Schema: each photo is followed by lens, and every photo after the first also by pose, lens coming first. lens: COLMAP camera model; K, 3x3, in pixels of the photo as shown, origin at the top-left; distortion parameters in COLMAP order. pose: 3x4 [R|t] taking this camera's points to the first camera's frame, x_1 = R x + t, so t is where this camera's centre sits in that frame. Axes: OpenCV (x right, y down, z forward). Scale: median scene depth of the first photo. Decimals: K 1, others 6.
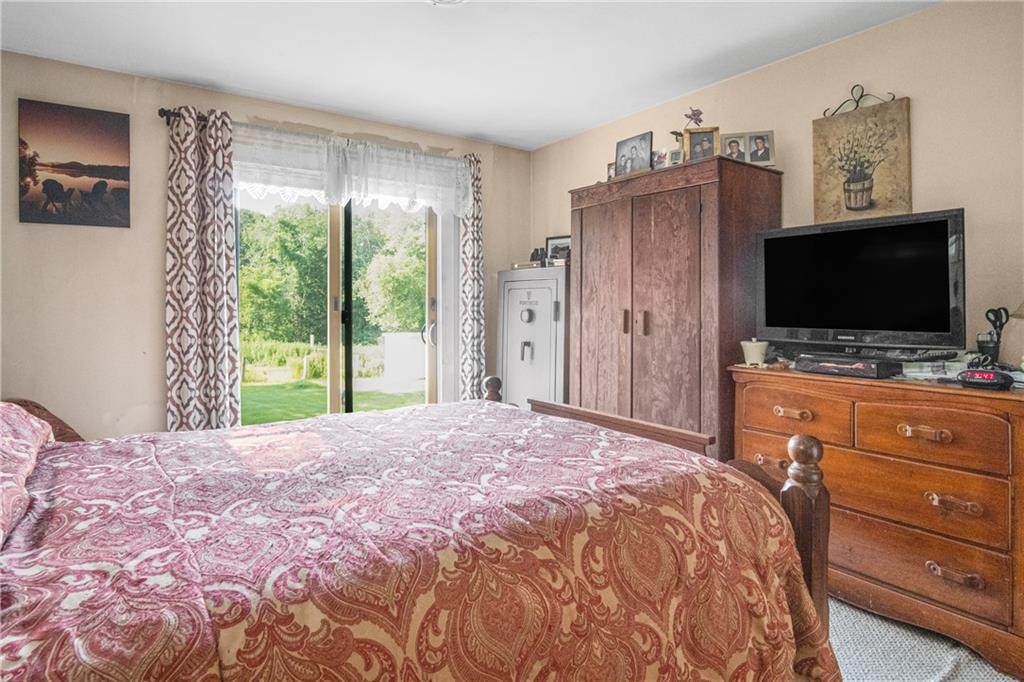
lens RADIAL K [[576.3, 0, 509.6], [0, 576.3, 305.4], [0, 0, 1]] dist [0.000427, 0.001128]
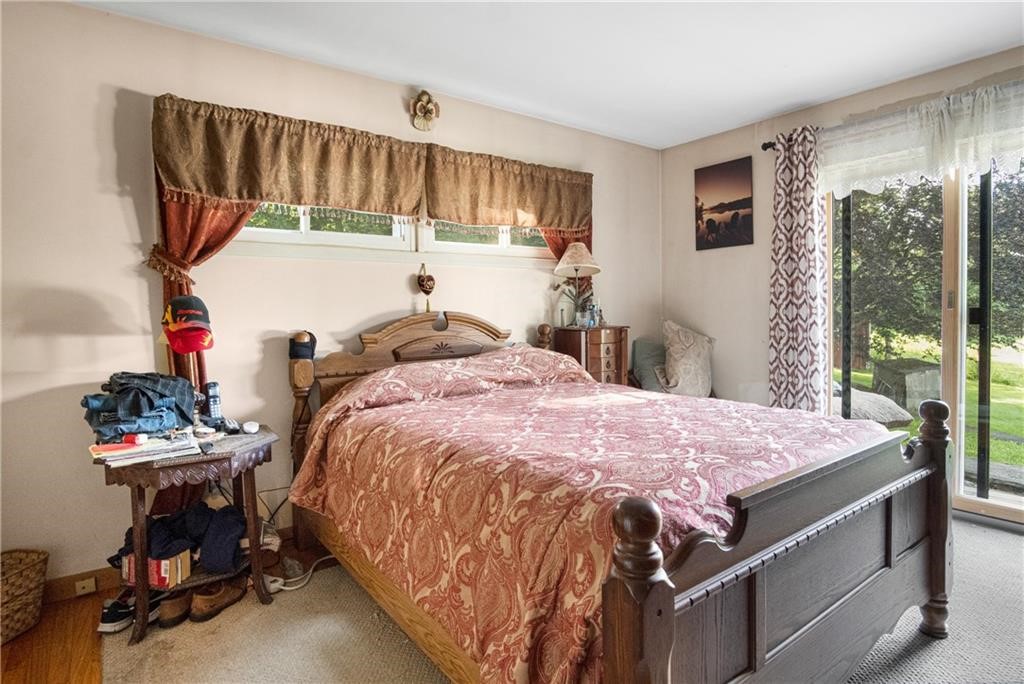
lens RADIAL K [[537.4, 0, 512.2], [0, 537.4, 342.2], [0, 0, 1]] dist [-0.004672, -0.001143]
pose [[0.042605, 0.065042, -0.996973, 0.544135], [0.002551, 0.997868, 0.065209, 0.005599], [0.999089, -0.005322, 0.042348, 0.414476]]
